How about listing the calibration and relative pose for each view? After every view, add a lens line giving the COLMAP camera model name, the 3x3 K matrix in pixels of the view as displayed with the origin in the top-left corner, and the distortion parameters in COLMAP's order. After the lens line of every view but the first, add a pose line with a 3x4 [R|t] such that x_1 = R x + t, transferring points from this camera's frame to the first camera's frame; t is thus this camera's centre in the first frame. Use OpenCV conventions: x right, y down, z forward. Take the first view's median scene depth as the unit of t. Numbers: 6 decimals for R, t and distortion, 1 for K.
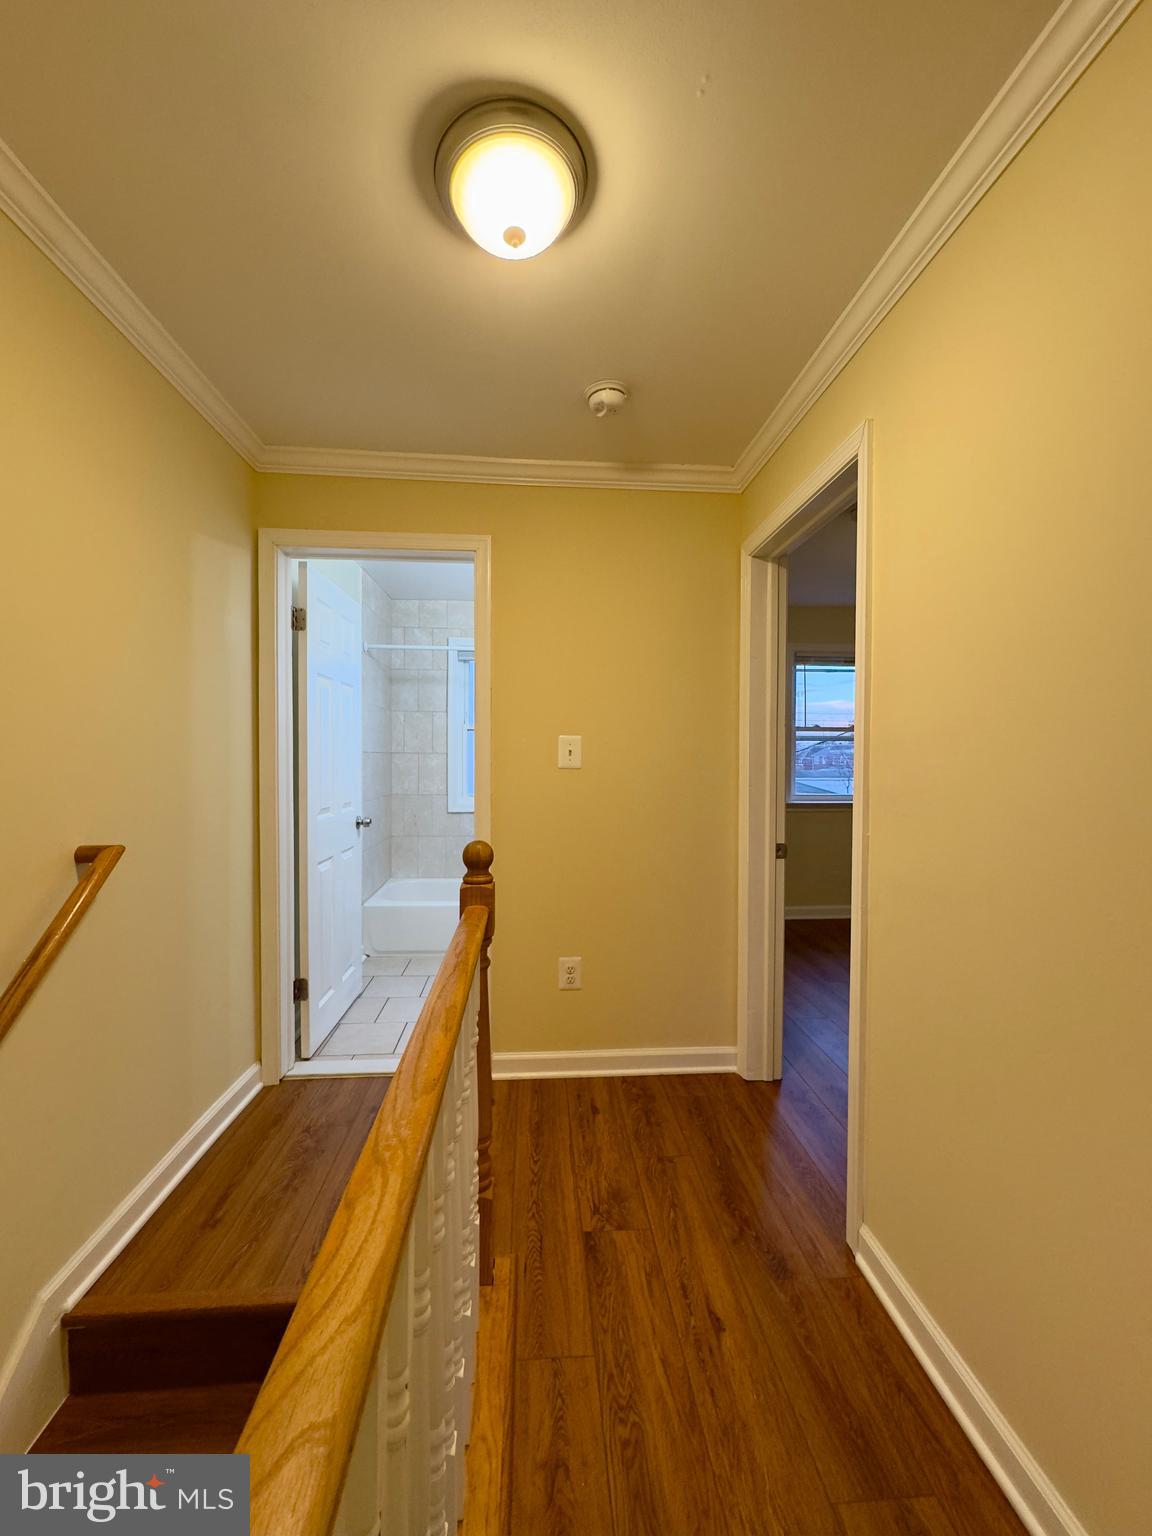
lens RADIAL K [[620.1, 0, 576.0], [0, 620.1, 768.0], [0, 0, 1]] dist [-0.000164, -0.000111]
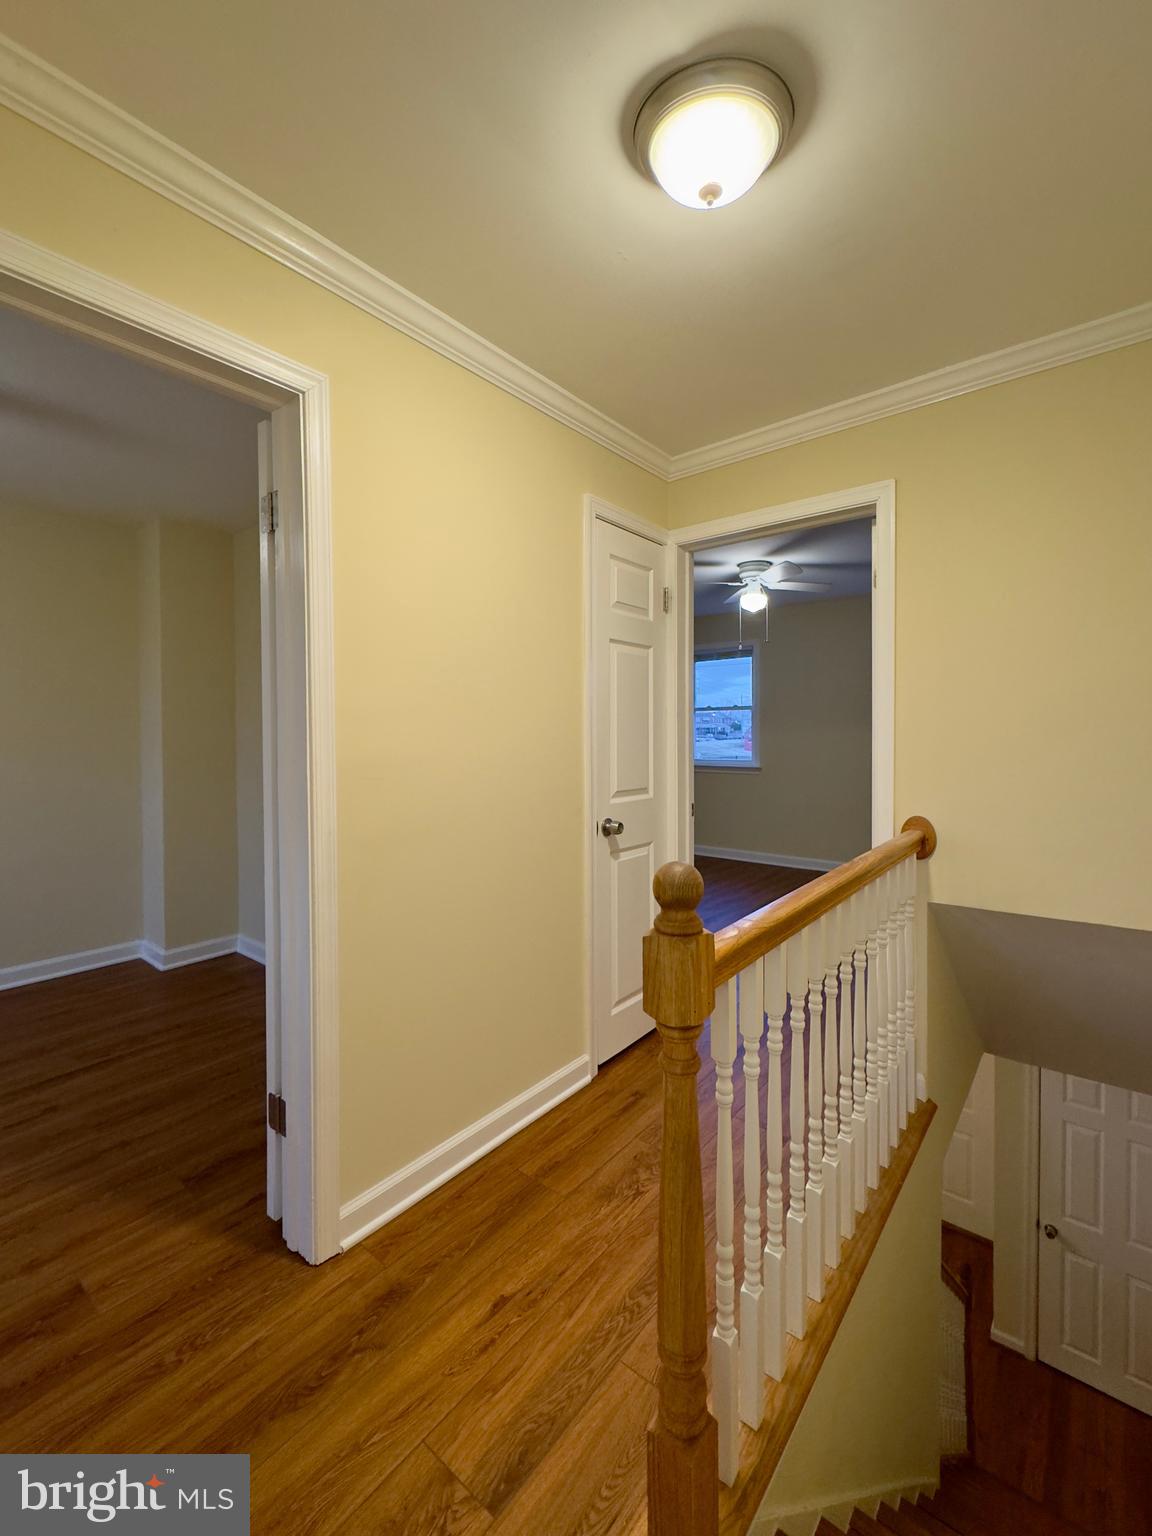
lens RADIAL K [[620.1, 0, 576.0], [0, 620.1, 768.0], [0, 0, 1]] dist [-0.000164, -0.000111]
pose [[-0.716415, -0.042949, 0.696351, -0.503427], [0.014543, 0.996967, 0.076452, -0.035639], [-0.697523, 0.064899, -0.713618, 1.528542]]
